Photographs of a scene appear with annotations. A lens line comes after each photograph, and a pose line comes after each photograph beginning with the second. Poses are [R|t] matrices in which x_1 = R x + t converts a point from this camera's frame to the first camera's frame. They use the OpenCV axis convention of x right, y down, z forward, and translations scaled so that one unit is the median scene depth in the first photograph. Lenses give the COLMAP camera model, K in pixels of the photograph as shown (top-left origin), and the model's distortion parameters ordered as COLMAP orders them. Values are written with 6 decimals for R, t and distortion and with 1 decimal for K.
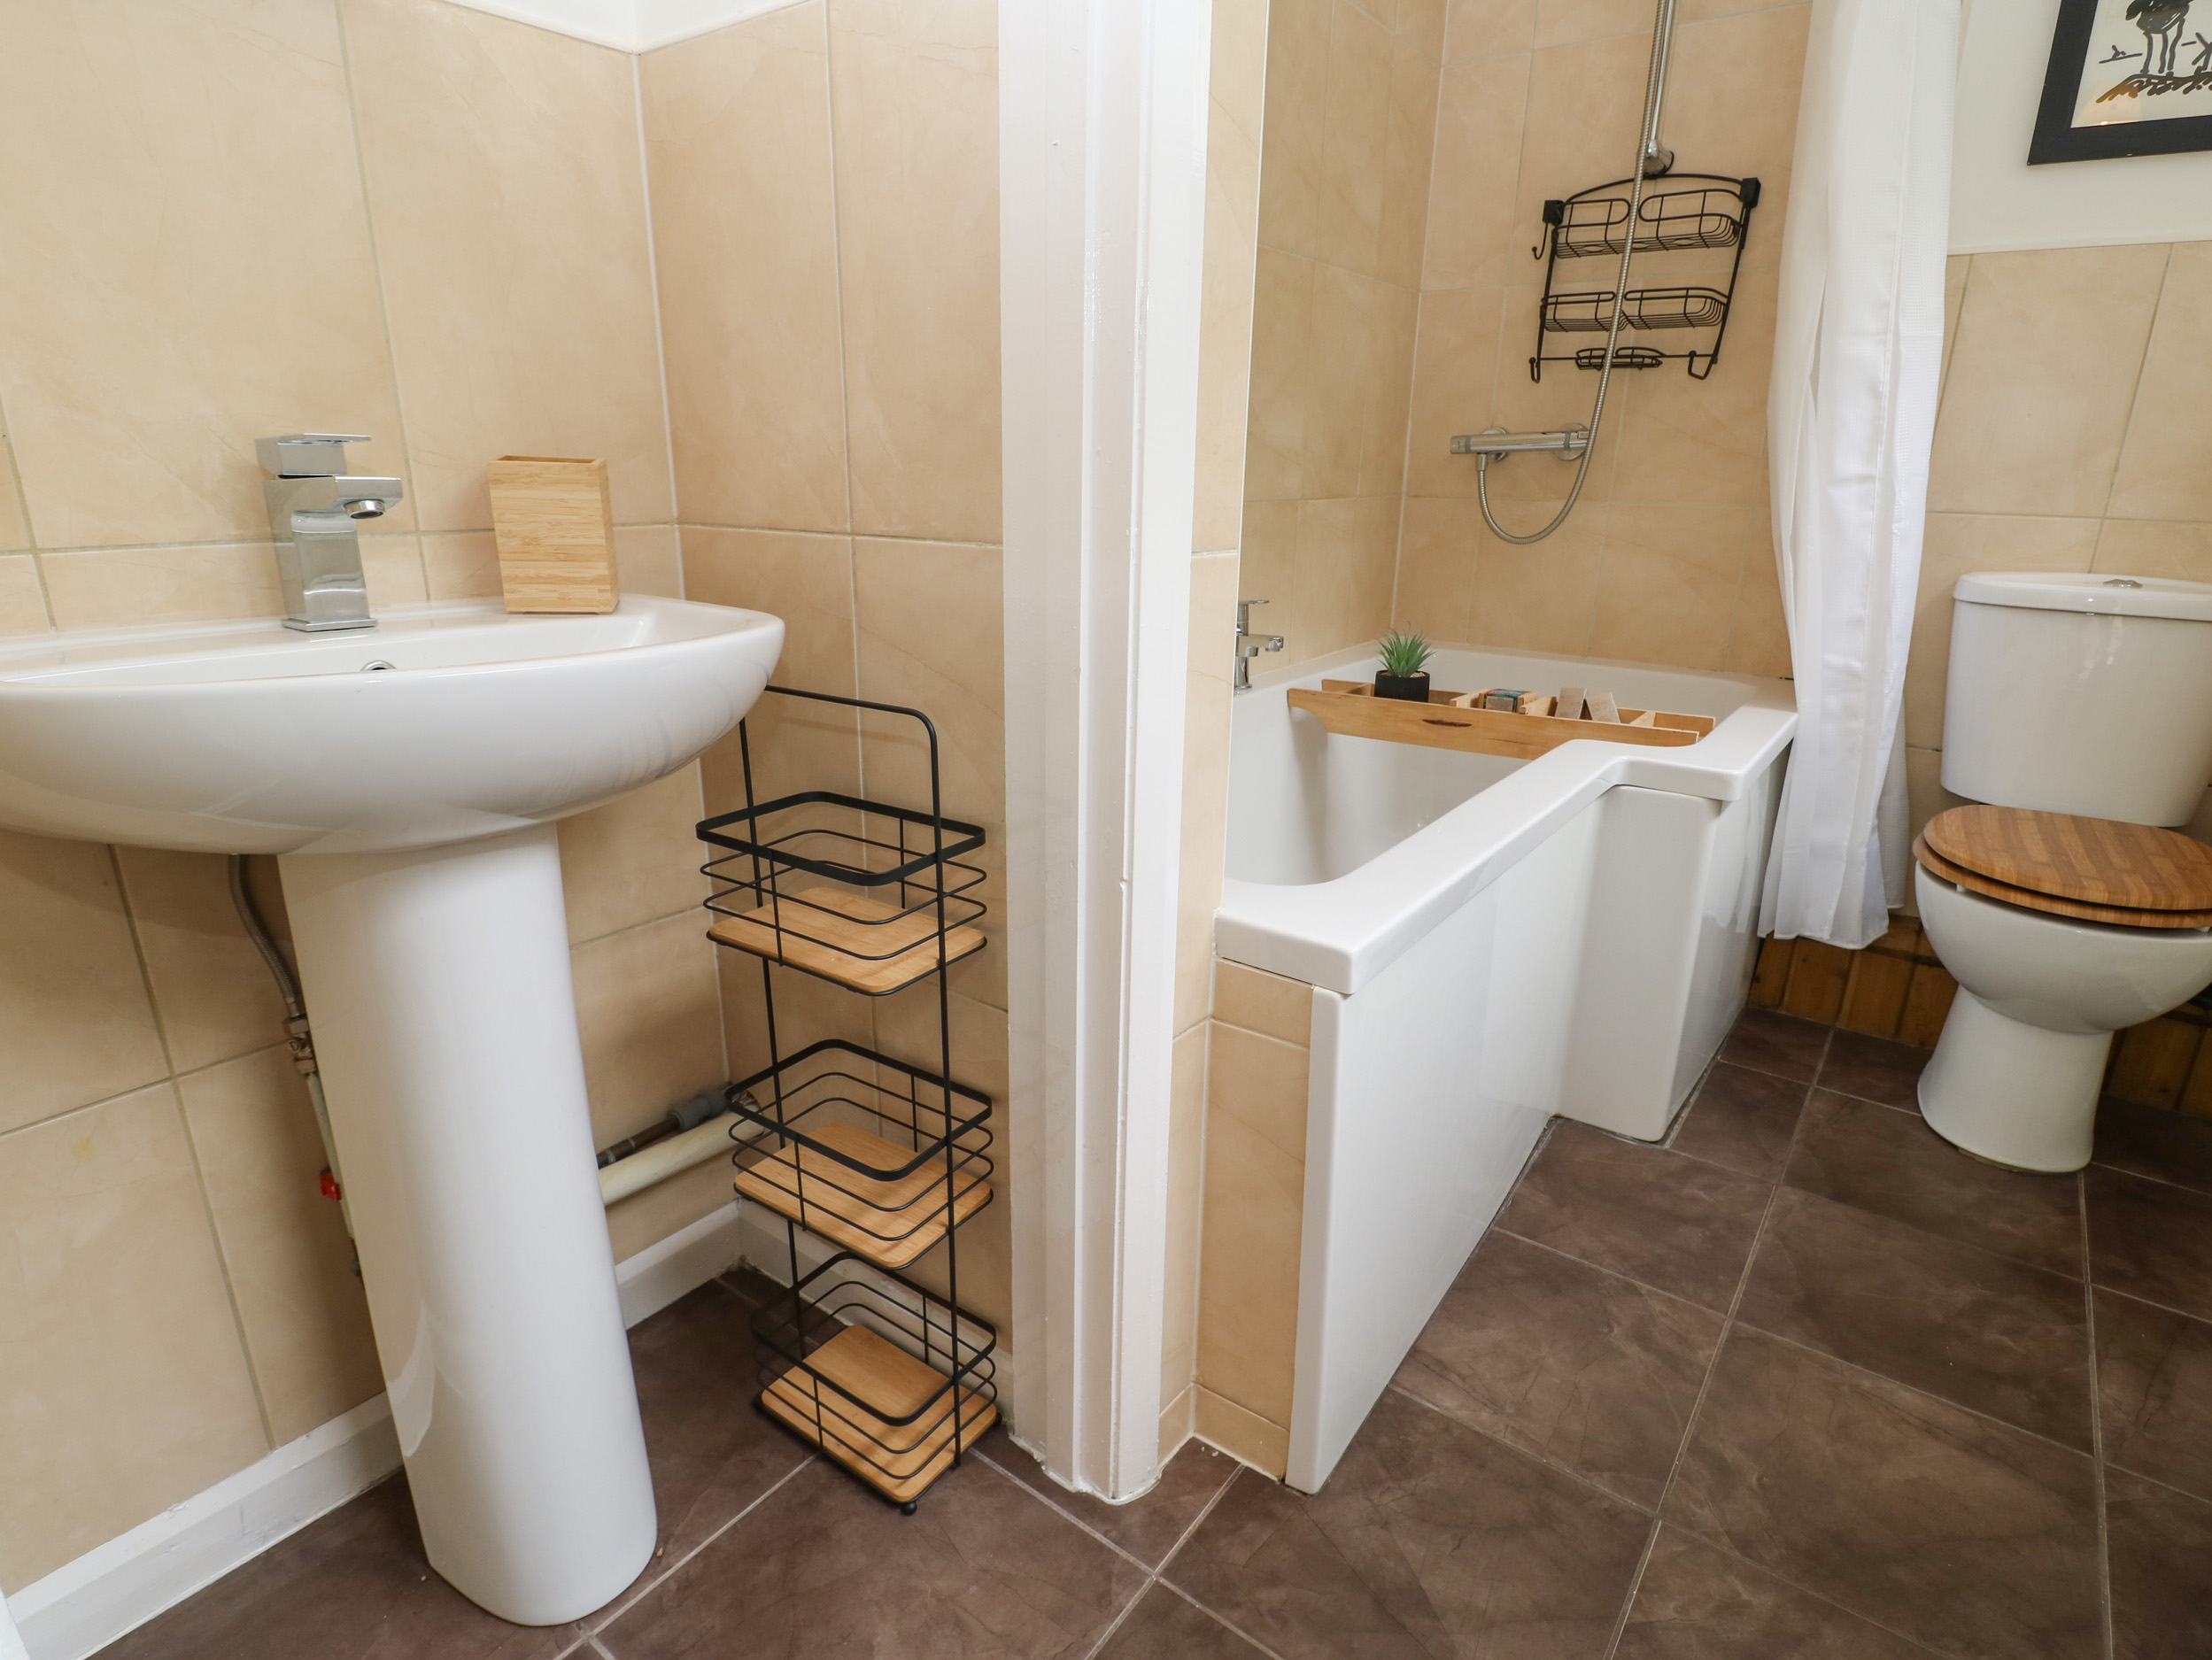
lens RADIAL K [[1143.2, 0, 1132.2], [0, 1143.2, 771.0], [0, 0, 1]] dist [0.002451, -0.014357]
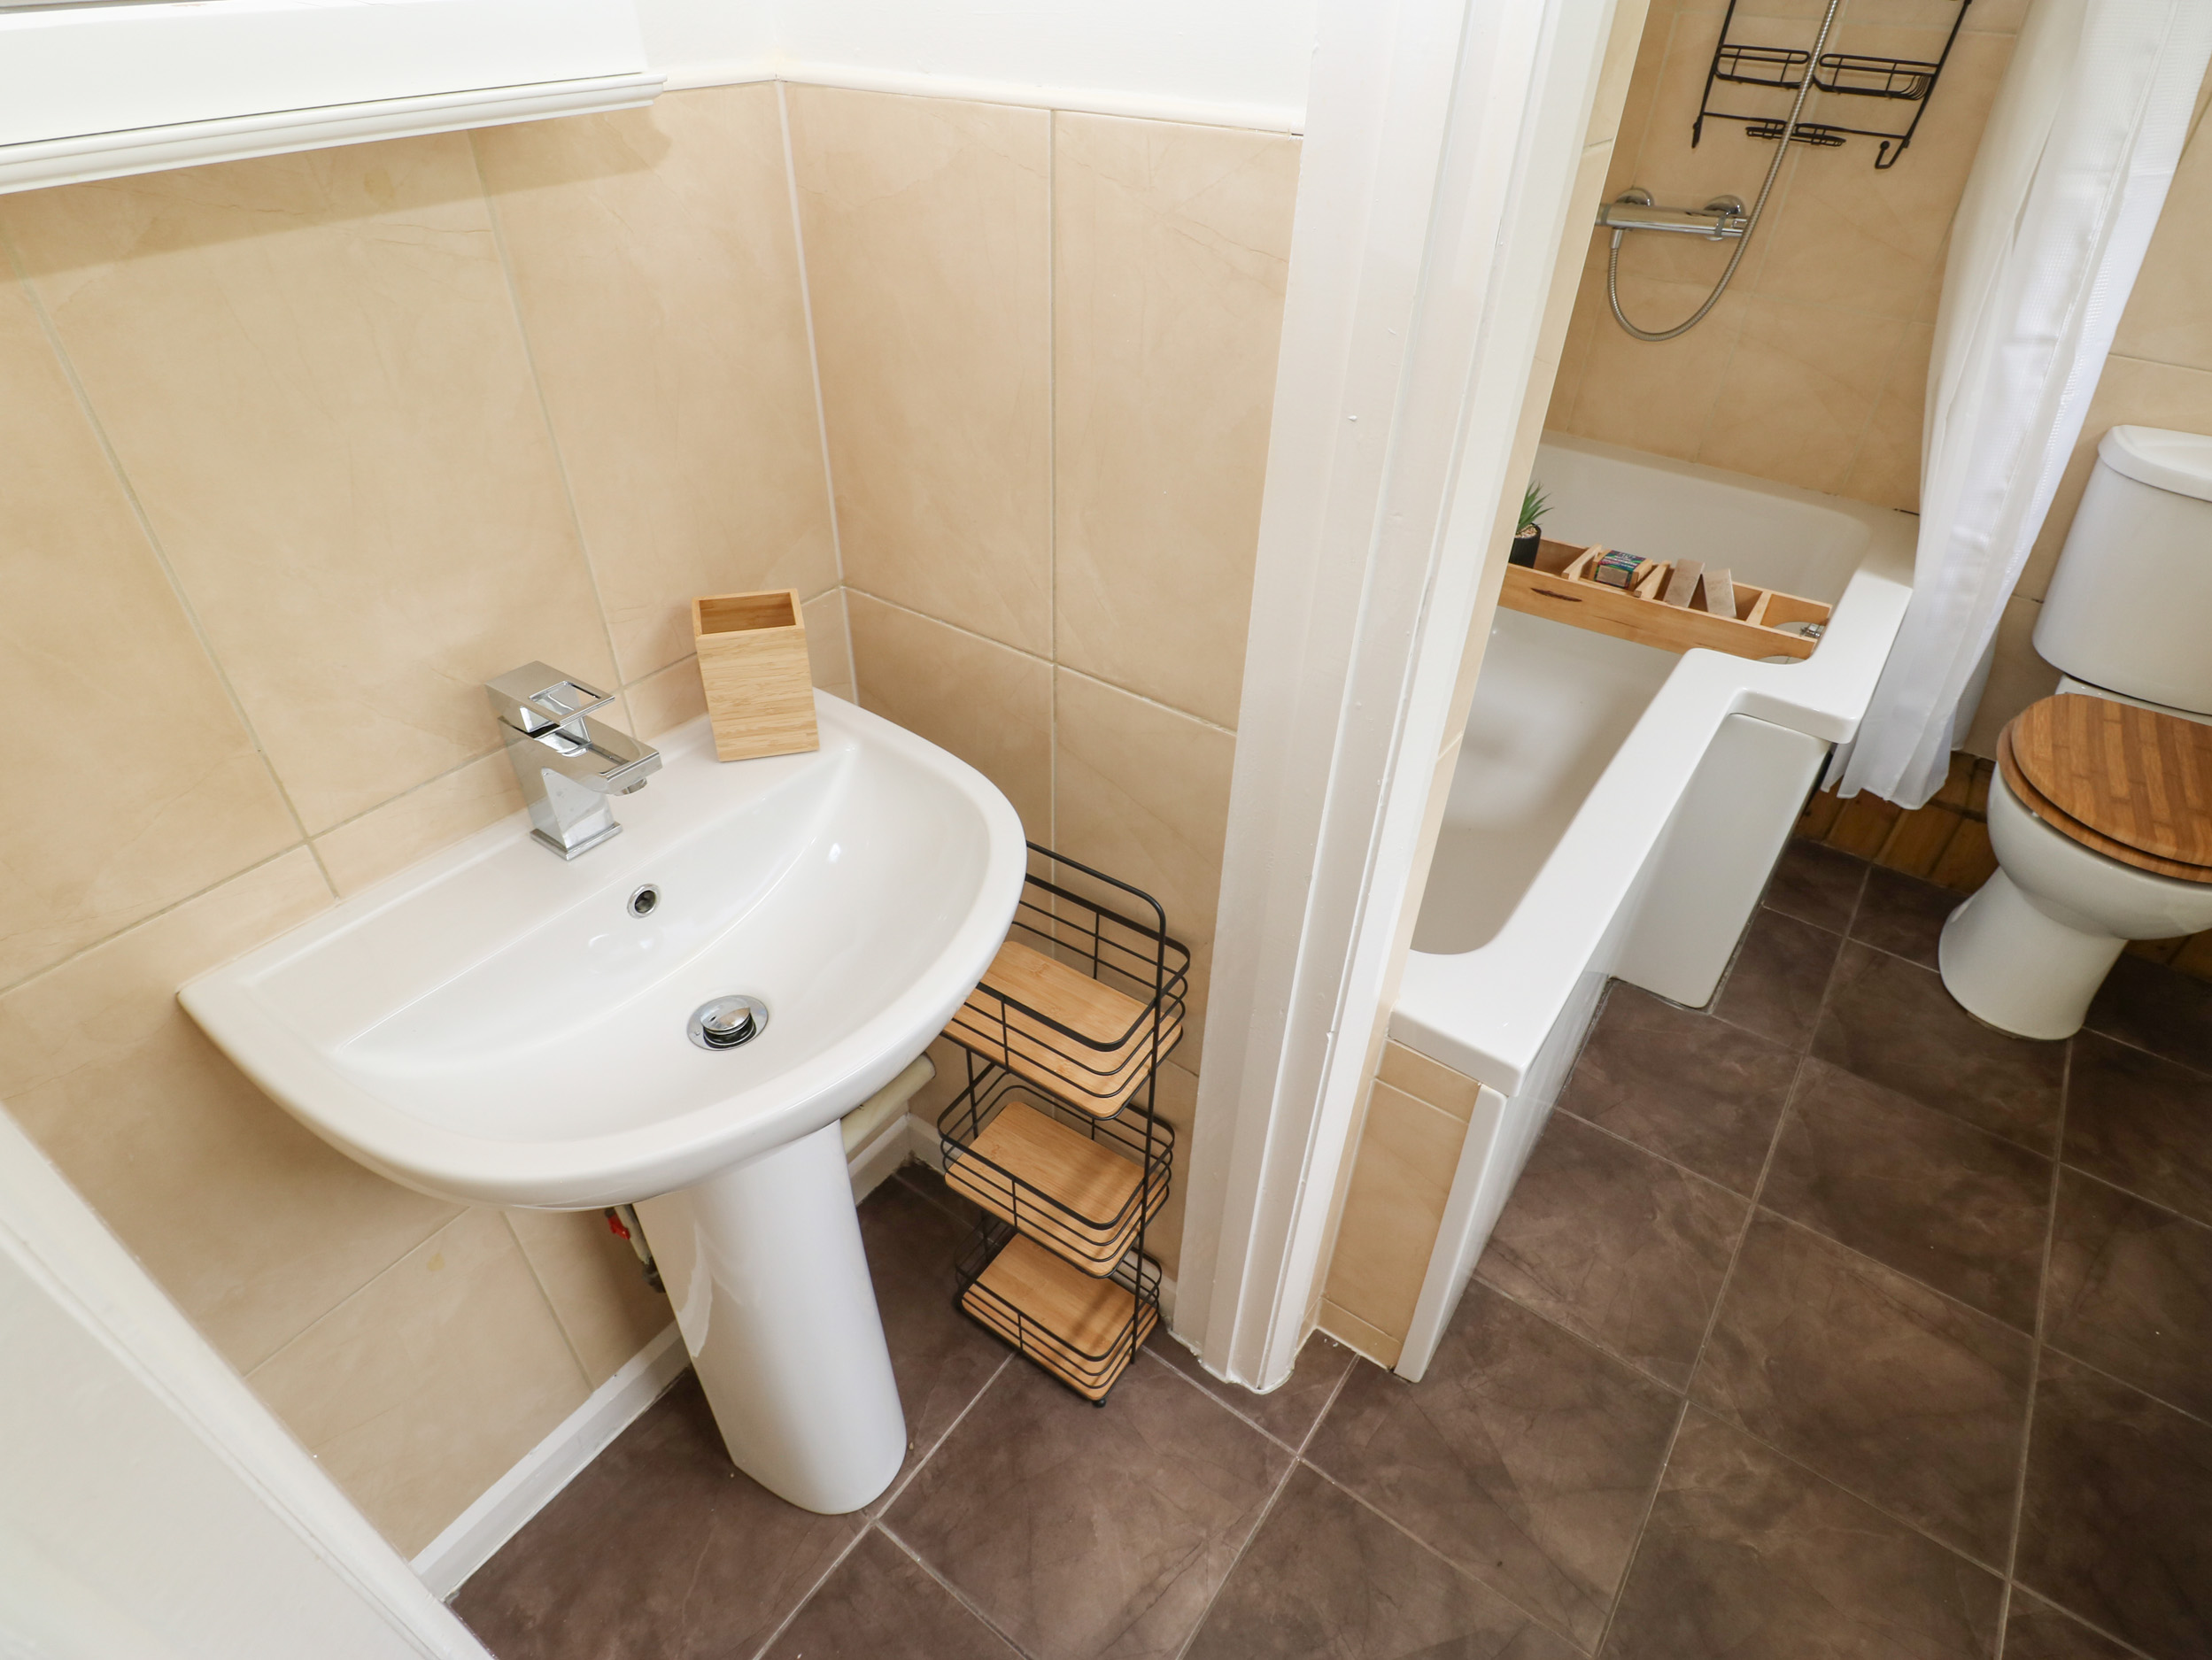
lens RADIAL K [[1162.7, 0, 1154.6], [0, 1162.7, 822.2], [0, 0, 1]] dist [0.002982, -0.018365]
pose [[0.999765, 0.009671, 0.019383, -0.153986], [-0.015801, 0.937673, 0.347160, -0.368039], [-0.014817, -0.347385, 0.937605, 0.020814]]
